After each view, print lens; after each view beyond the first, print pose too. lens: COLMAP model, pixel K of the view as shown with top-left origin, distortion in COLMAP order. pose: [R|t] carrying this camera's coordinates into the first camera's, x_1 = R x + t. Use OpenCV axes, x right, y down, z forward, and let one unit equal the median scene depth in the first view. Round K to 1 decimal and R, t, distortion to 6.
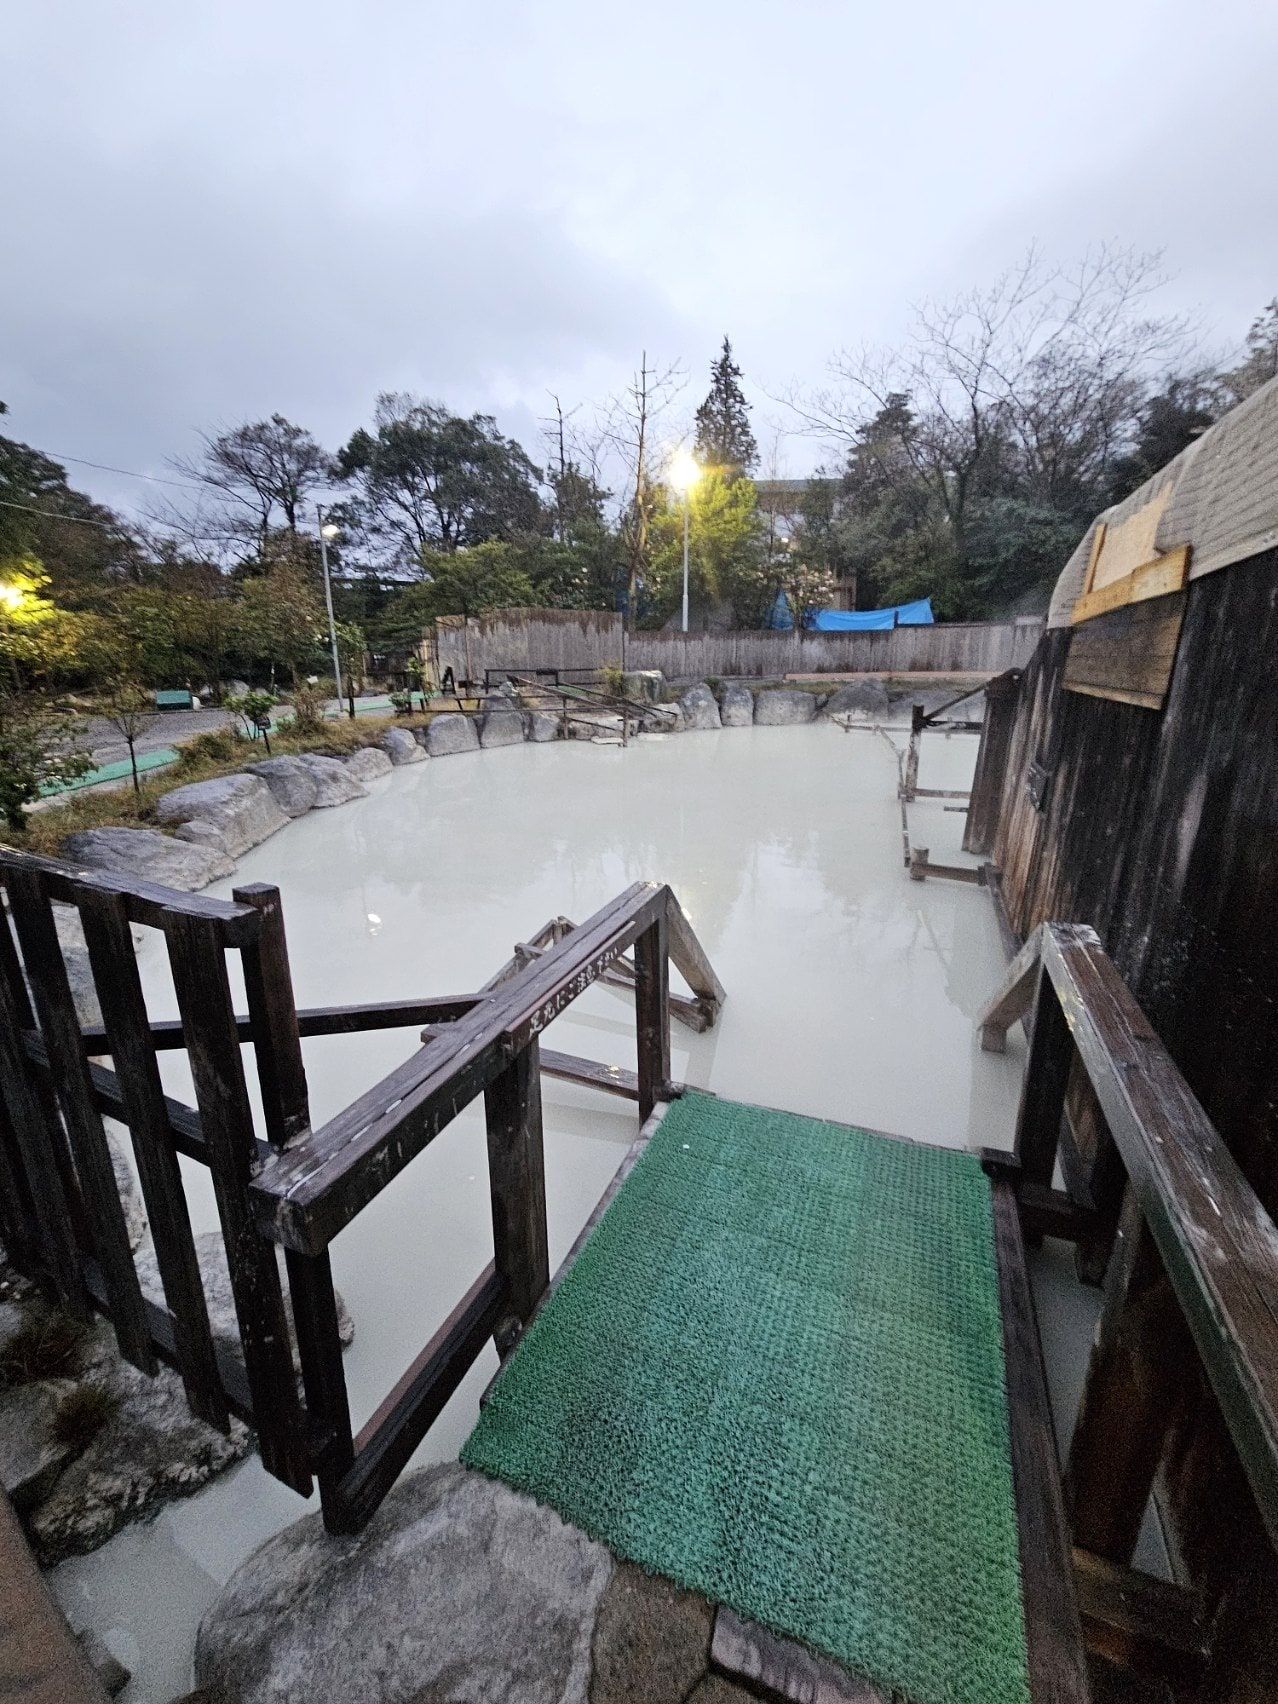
lens RADIAL K [[700.3, 0, 632.7], [0, 700.3, 849.7], [0, 0, 1]] dist [0.002773, -0.003234]
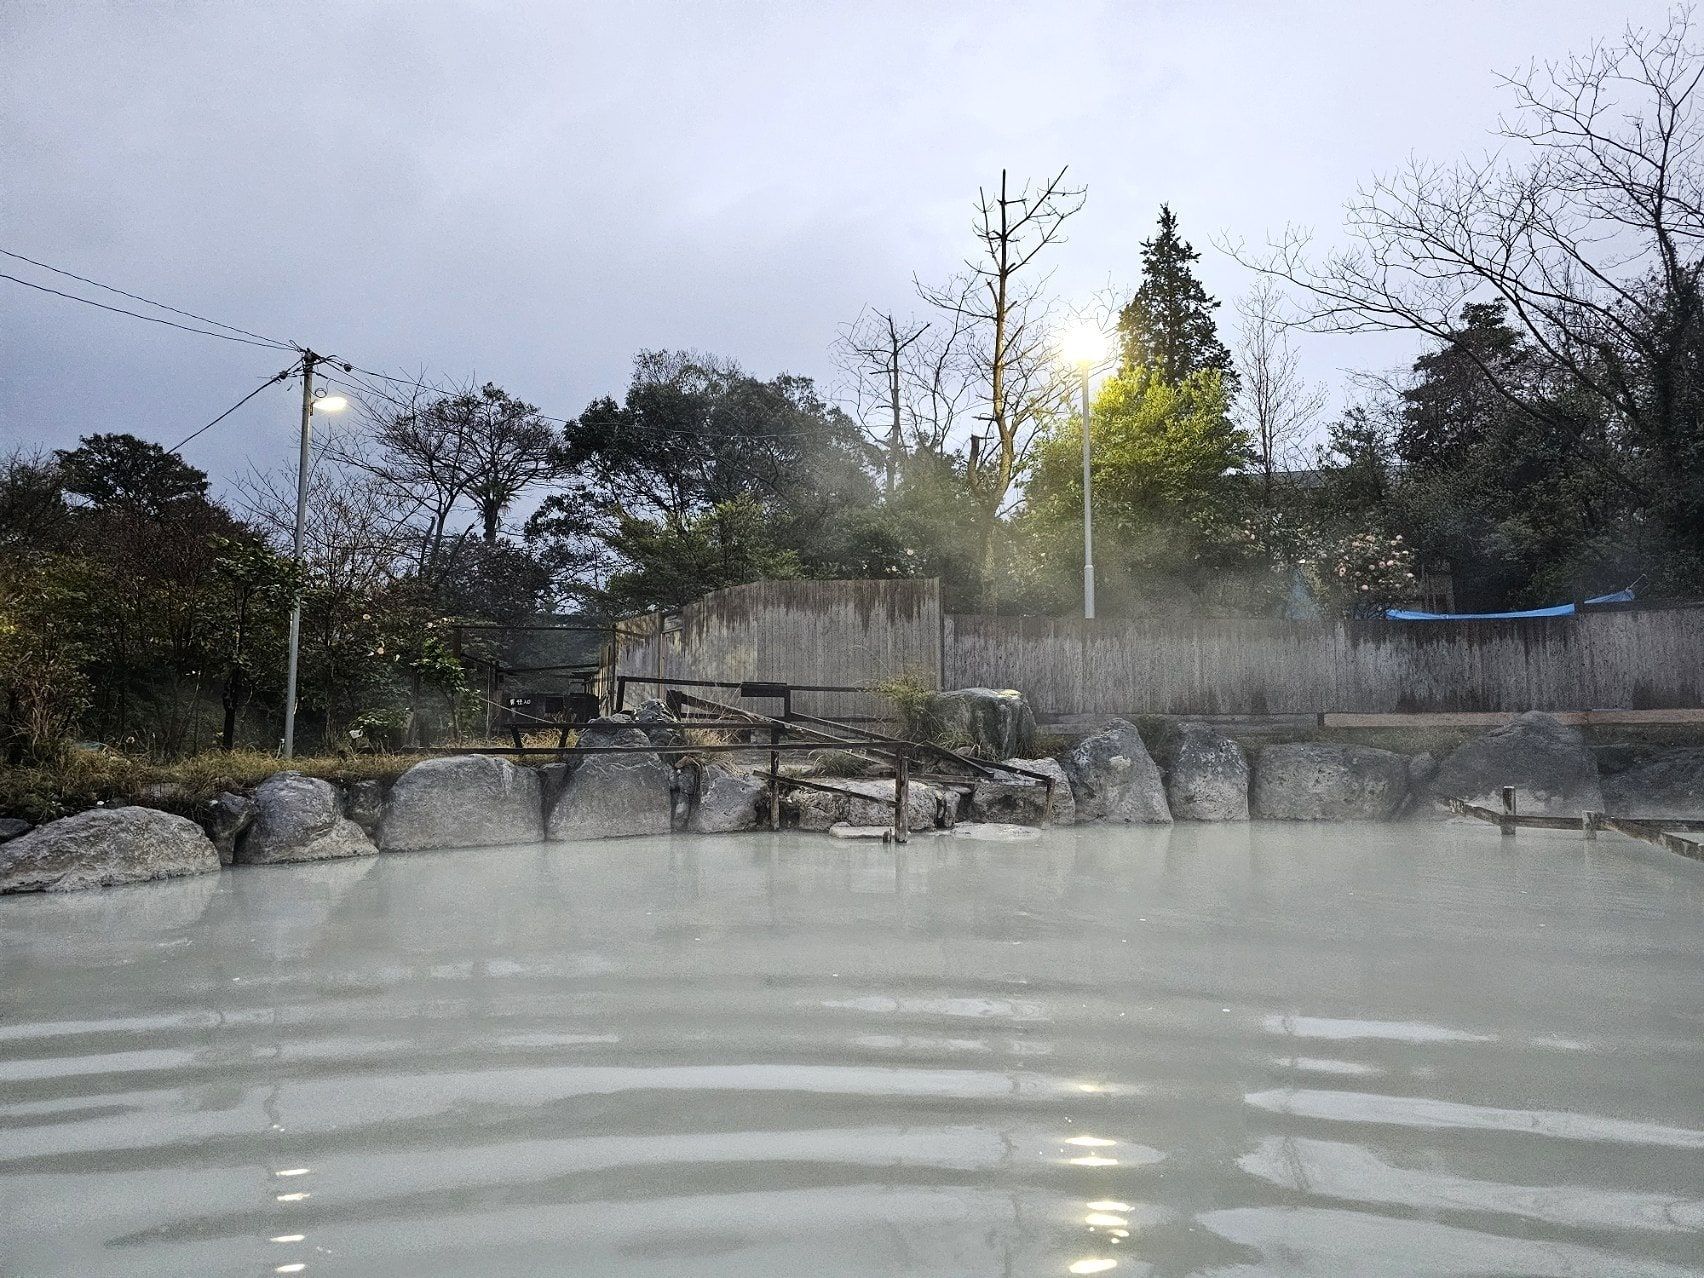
lens RADIAL K [[1126.8, 0, 860.8], [0, 1126.8, 637.3], [0, 0, 1]] dist [0.080035, -0.072757]
pose [[0.984528, -0.014690, -0.174611, 0.054587], [-0.051885, 0.927355, -0.370568, -0.013461], [0.167370, 0.373894, 0.912245, 0.263464]]
